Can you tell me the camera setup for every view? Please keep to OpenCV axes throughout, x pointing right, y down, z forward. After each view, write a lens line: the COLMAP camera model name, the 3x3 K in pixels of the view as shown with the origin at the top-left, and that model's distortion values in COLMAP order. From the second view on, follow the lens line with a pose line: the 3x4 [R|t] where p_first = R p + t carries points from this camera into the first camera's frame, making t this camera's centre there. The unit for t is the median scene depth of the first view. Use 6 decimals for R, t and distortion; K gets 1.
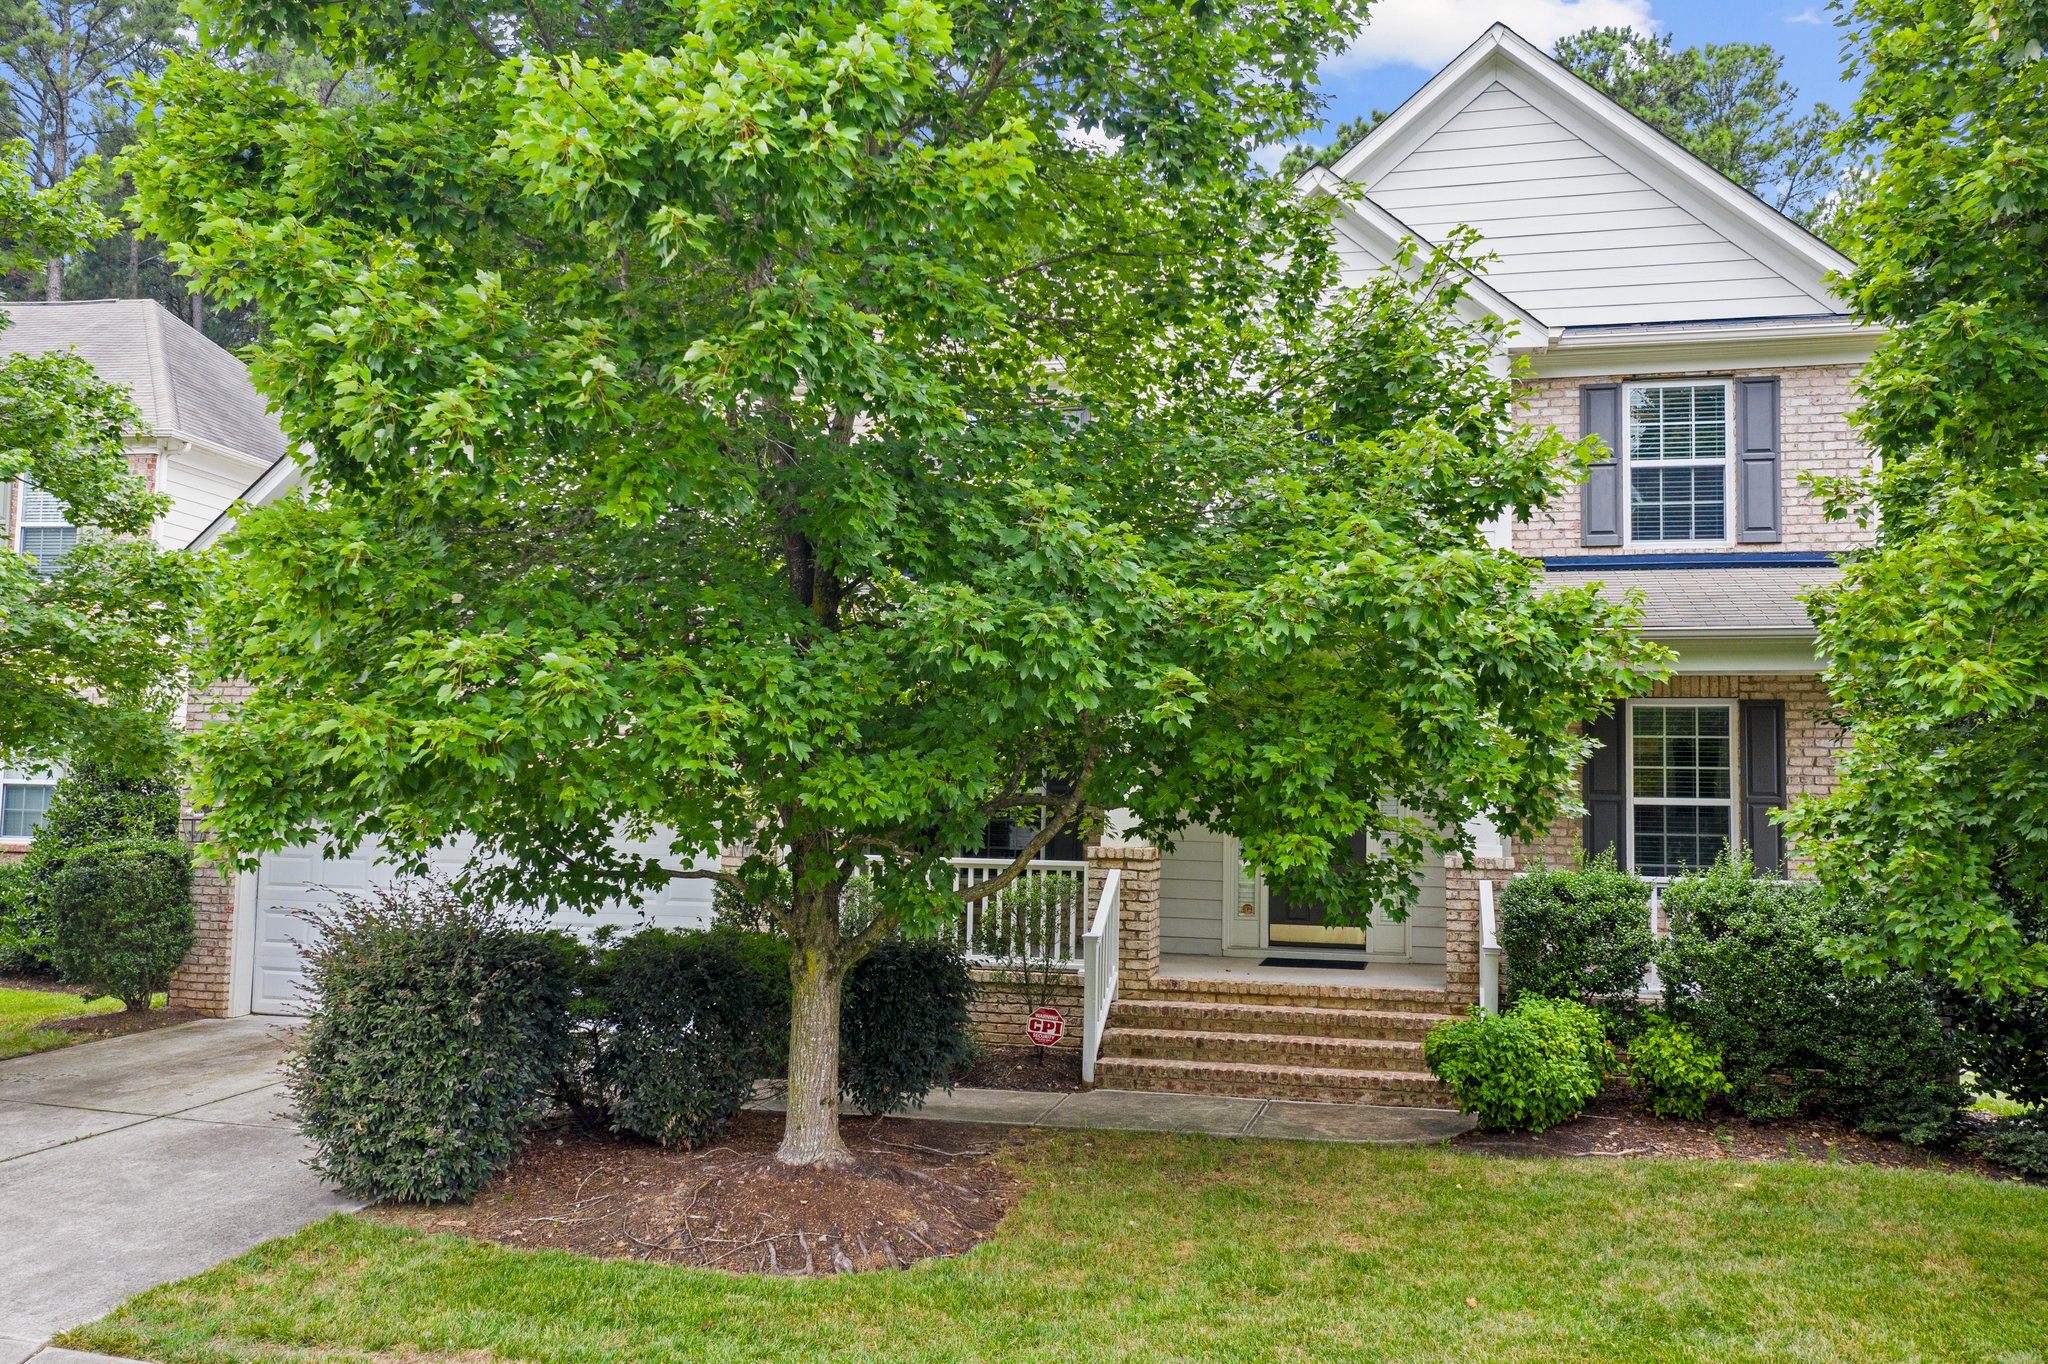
lens RADIAL K [[1627.8, 0, 1033.0], [0, 1627.8, 689.8], [0, 0, 1]] dist [-0.005277, 0.009013]
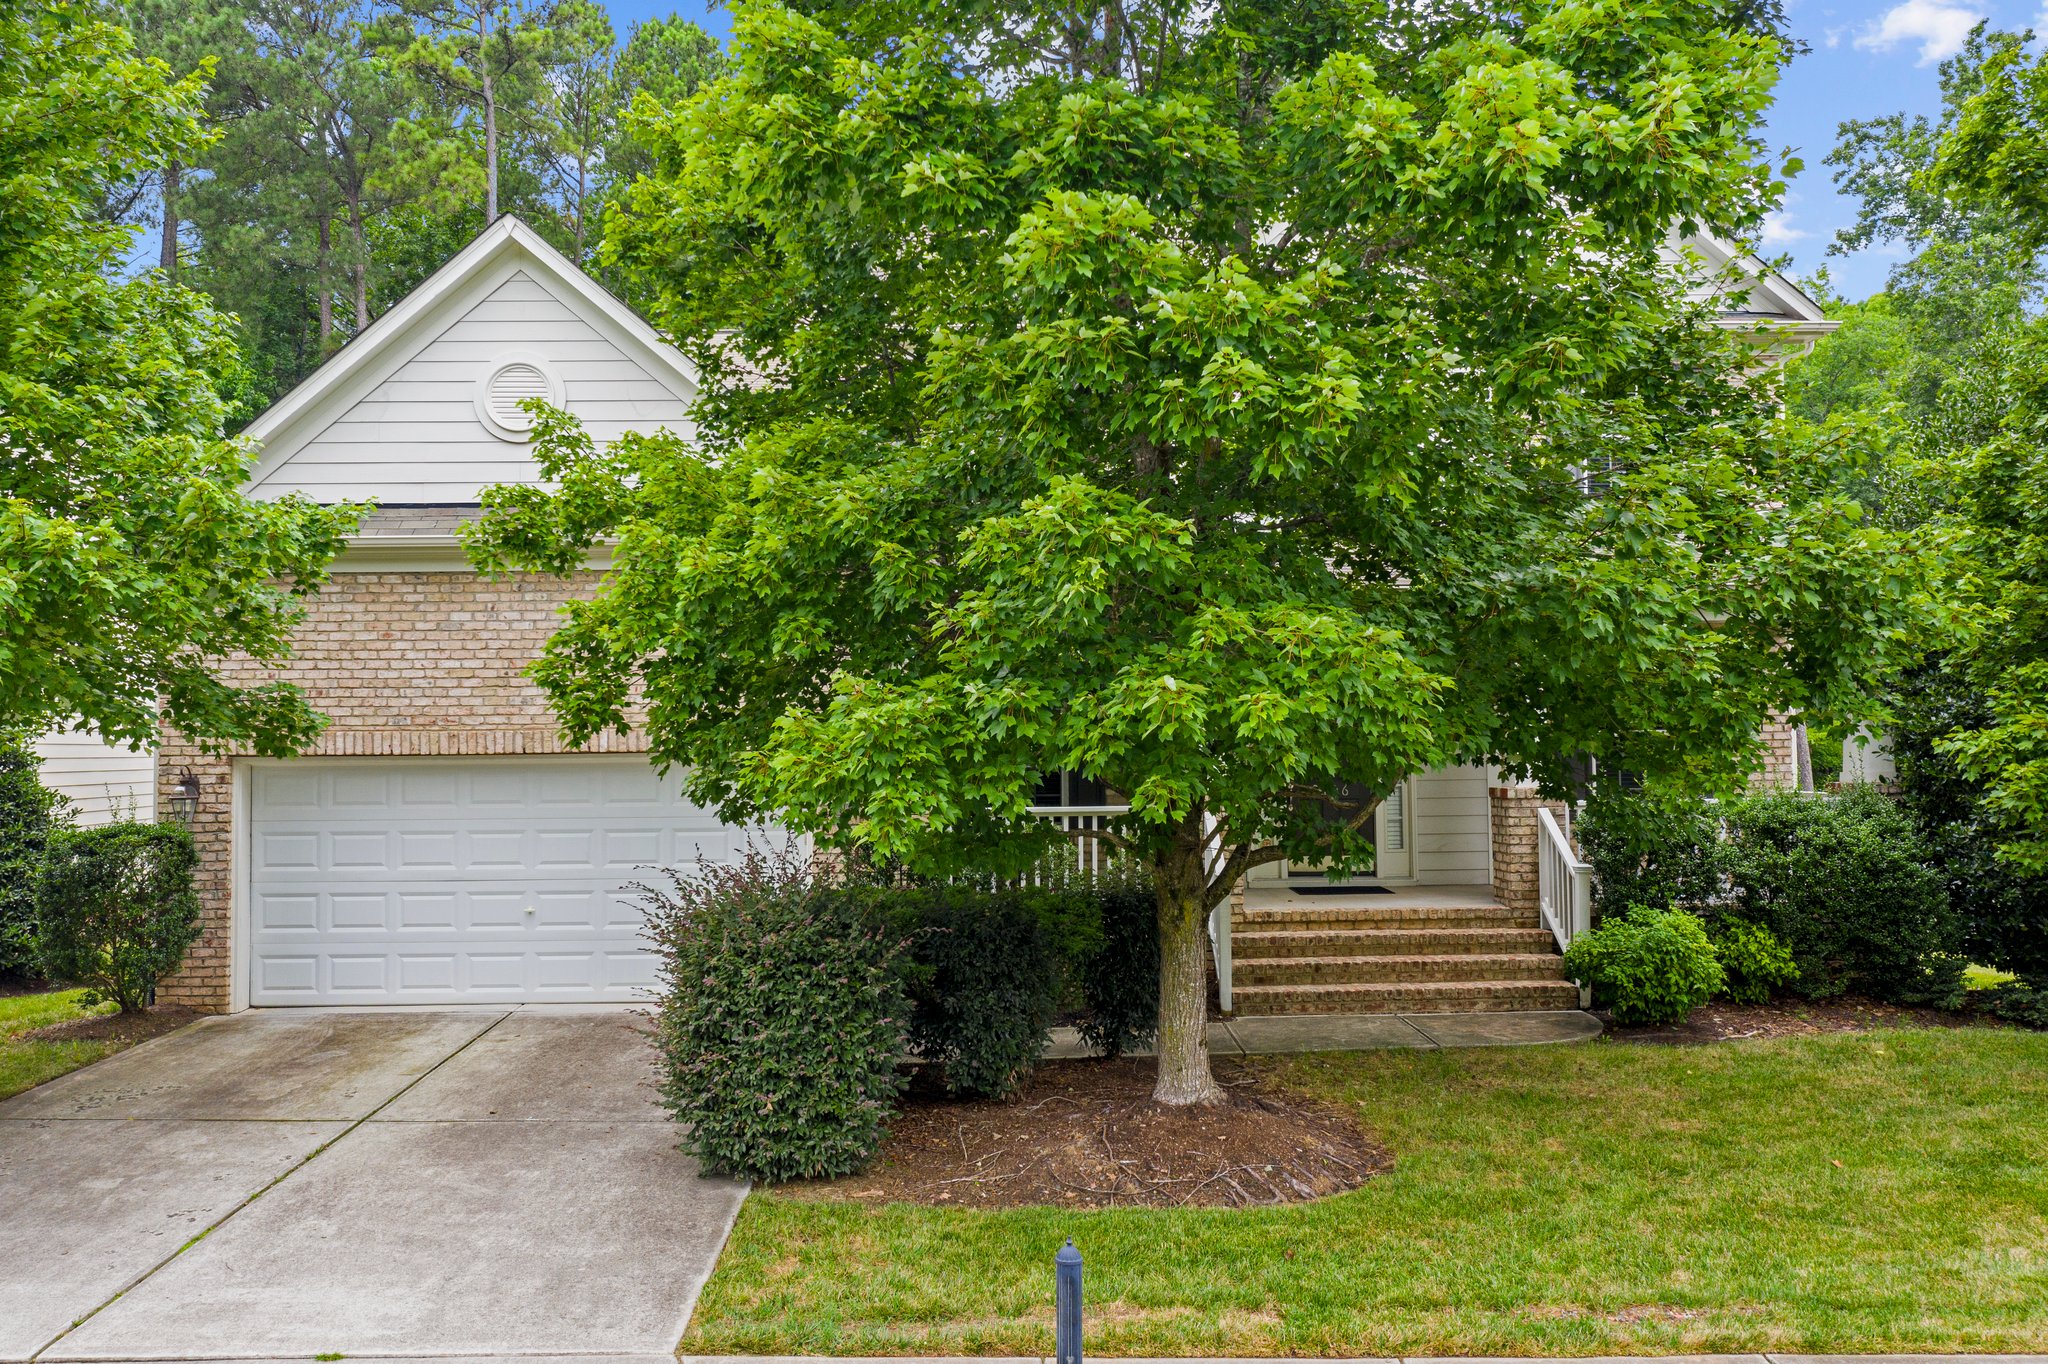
lens RADIAL K [[1627.8, 0, 1042.9], [0, 1627.8, 682.9], [0, 0, 1]] dist [-0.005277, 0.009013]
pose [[0.961397, -0.018991, 0.274511, -0.374070], [0.008951, 0.999246, 0.037779, -0.015589], [-0.275021, -0.033863, 0.960842, 0.015370]]
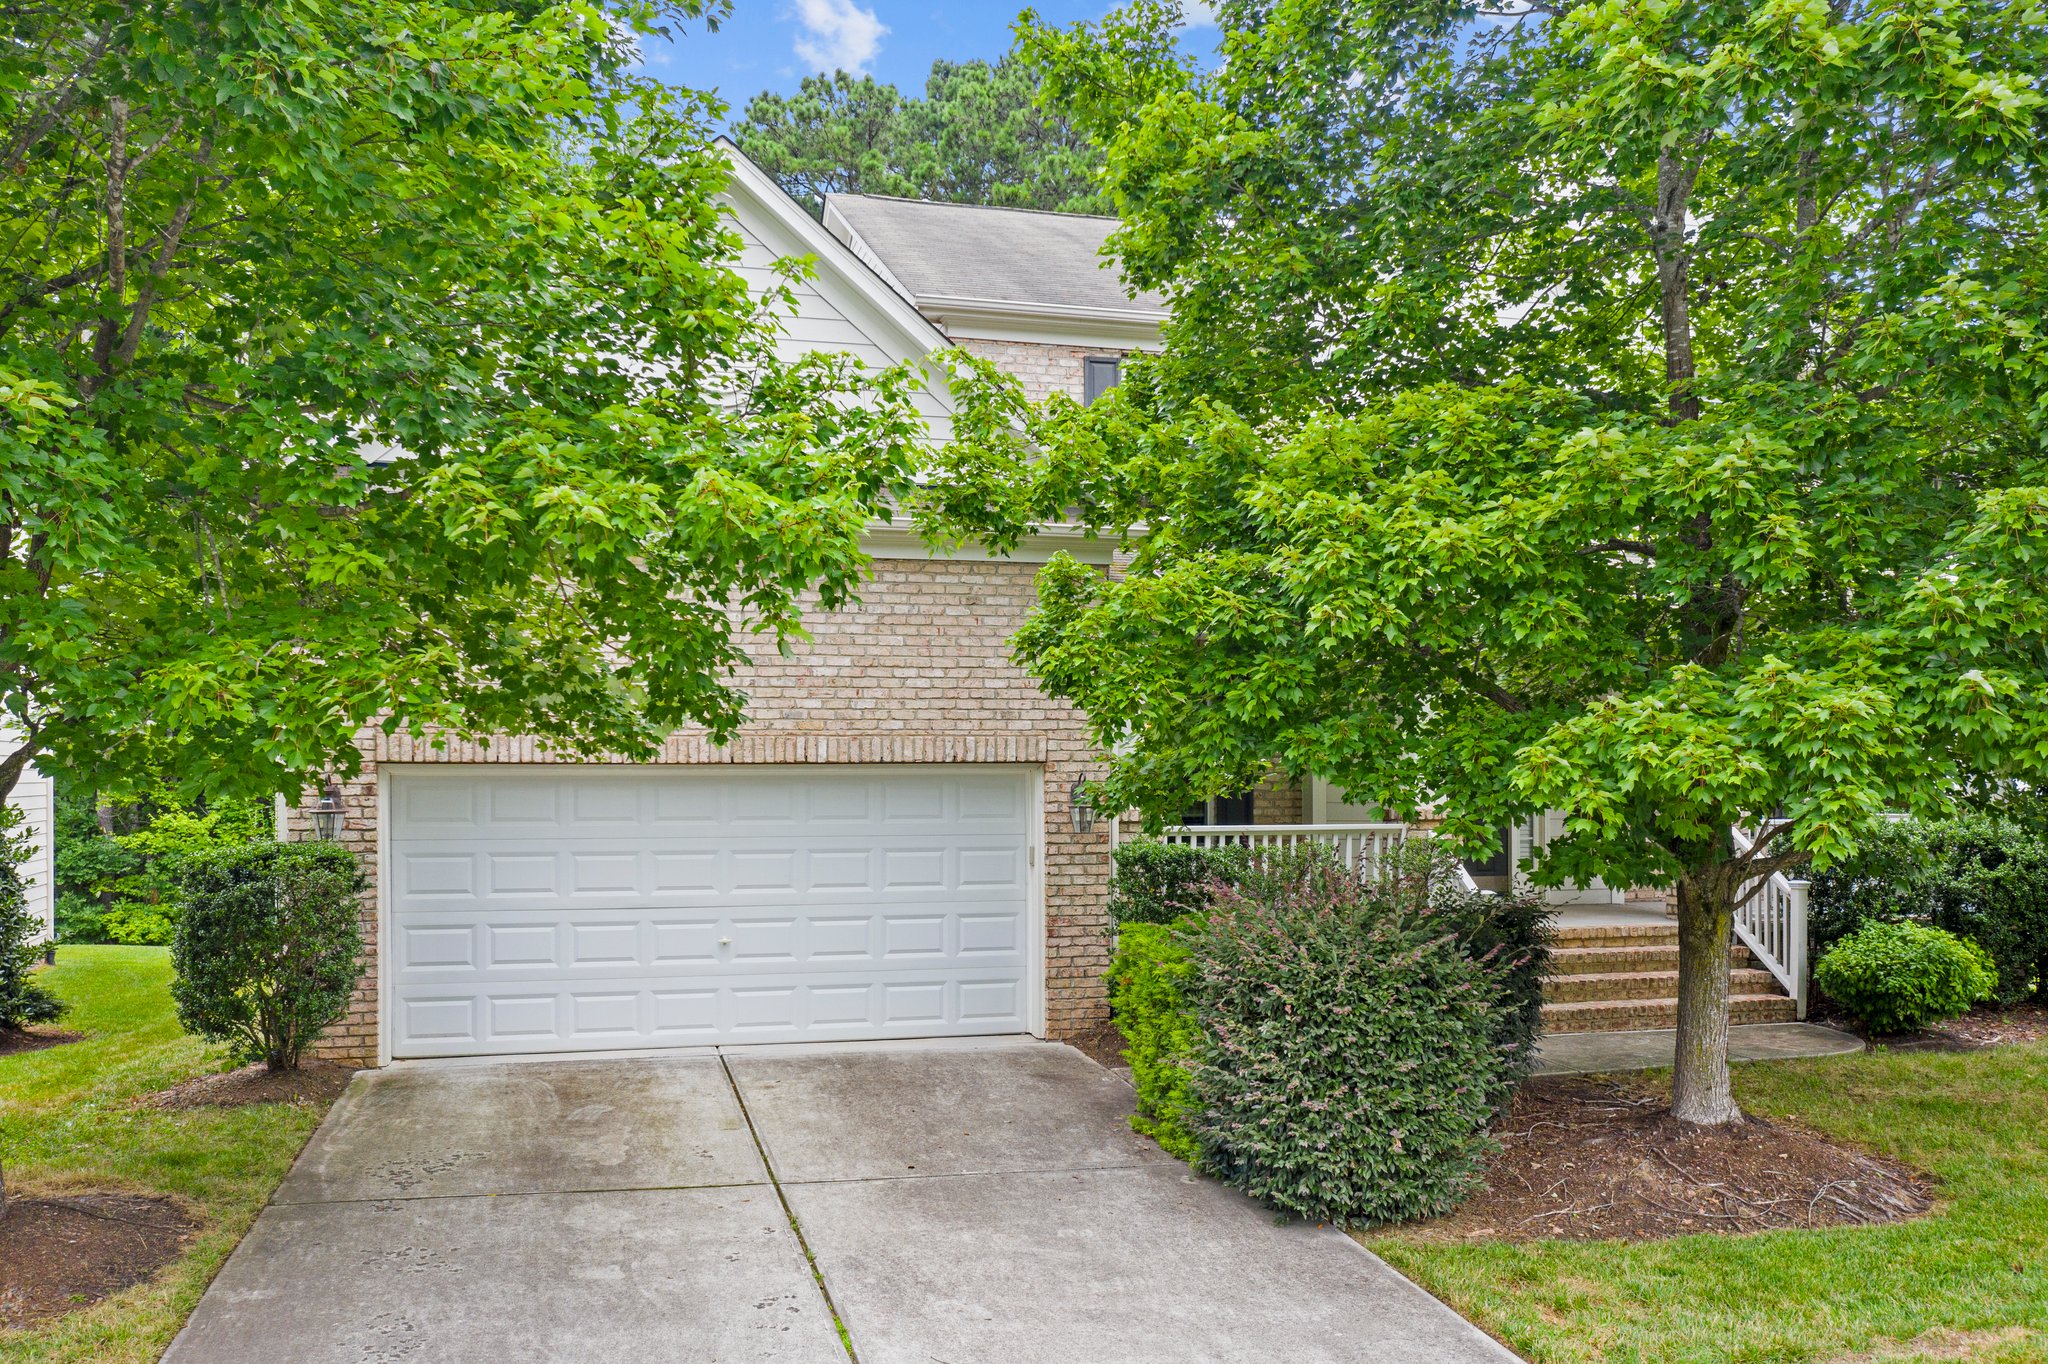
lens RADIAL K [[1627.8, 0, 1067.2], [0, 1627.8, 668.5], [0, 0, 1]] dist [-0.005277, 0.009013]
pose [[0.867673, 0.012575, 0.496977, -0.740833], [-0.020292, 0.999743, 0.010132, -0.000396], [-0.496722, -0.018876, 0.867705, 0.224906]]
